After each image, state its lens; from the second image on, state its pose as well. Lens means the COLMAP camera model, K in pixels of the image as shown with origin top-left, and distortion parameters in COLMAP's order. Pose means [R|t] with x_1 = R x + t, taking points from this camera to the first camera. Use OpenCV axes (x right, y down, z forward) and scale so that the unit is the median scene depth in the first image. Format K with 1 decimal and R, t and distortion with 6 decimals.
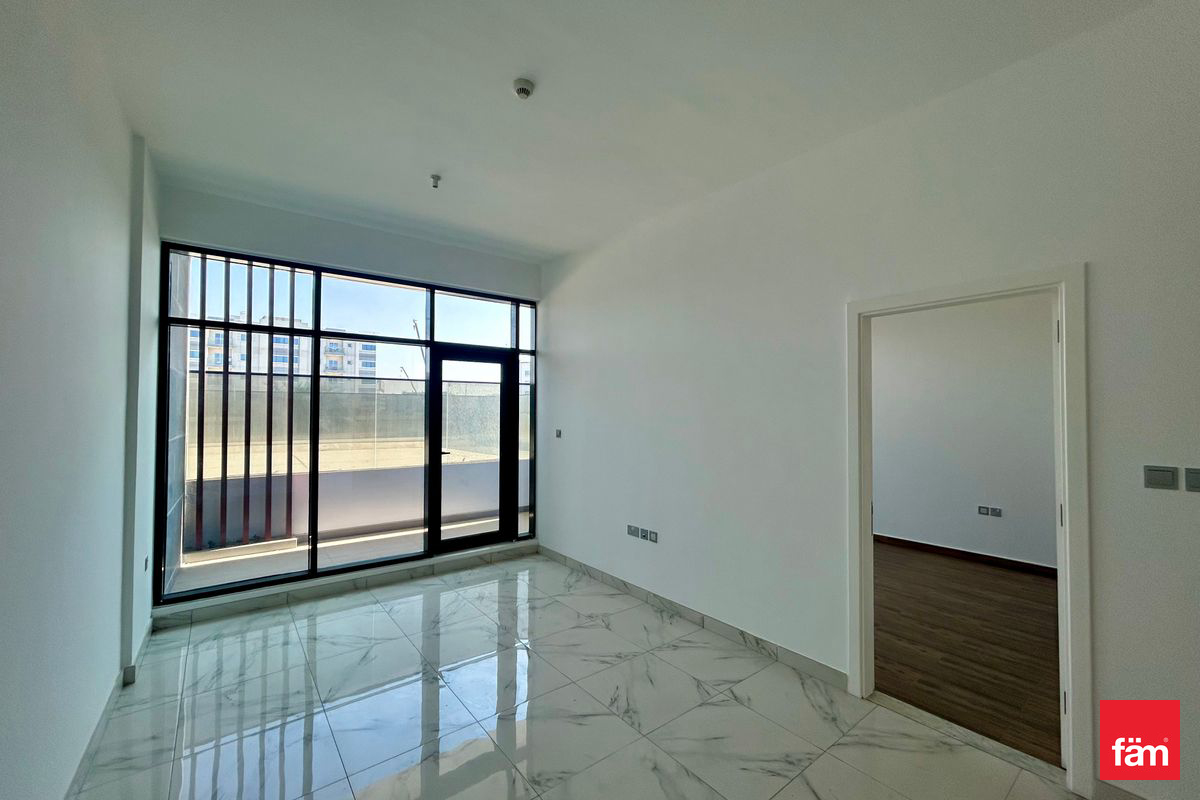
lens RADIAL K [[483.4, 0, 599.7], [0, 483.4, 402.0], [0, 0, 1]] dist [-0.003120, 0.001607]
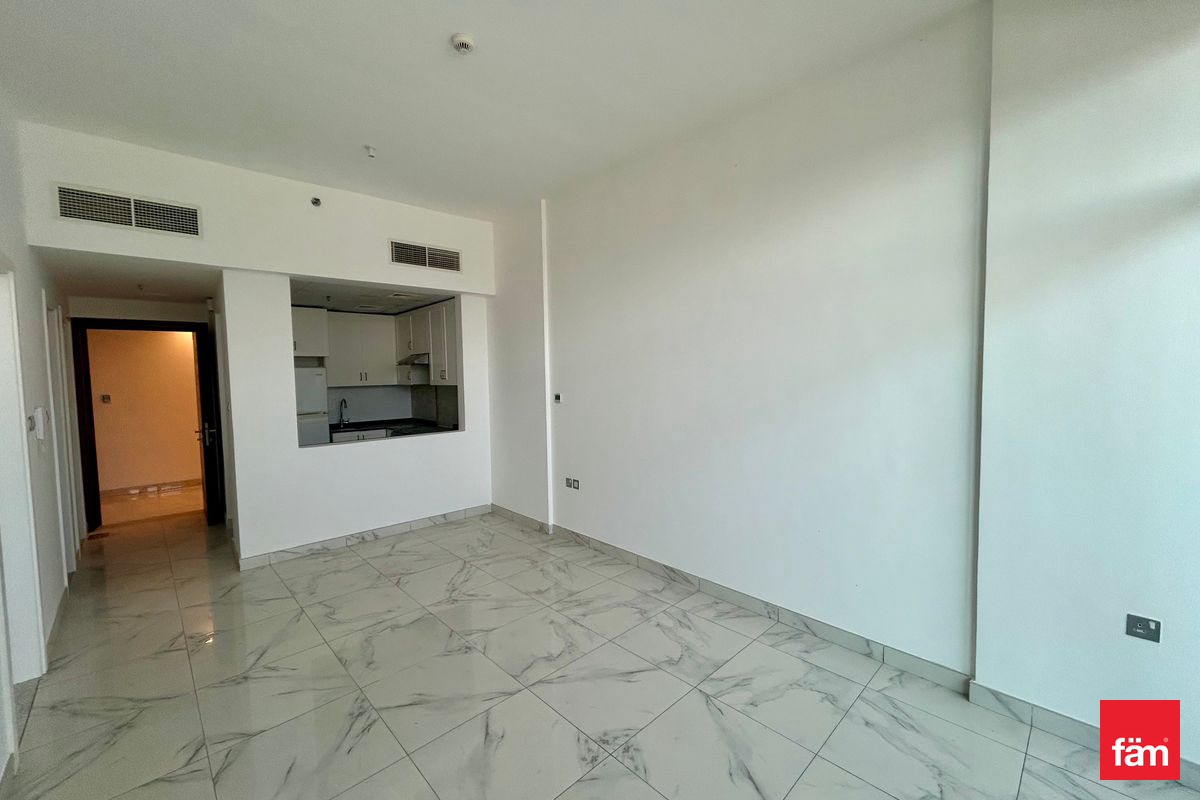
lens RADIAL K [[483.4, 0, 599.7], [0, 483.4, 398.2], [0, 0, 1]] dist [-0.003120, 0.001607]
pose [[-0.994949, 0.018062, -0.098742, -0.179328], [0.014313, 0.999154, 0.038545, 0.020505], [0.099354, 0.036937, -0.994366, 1.123739]]
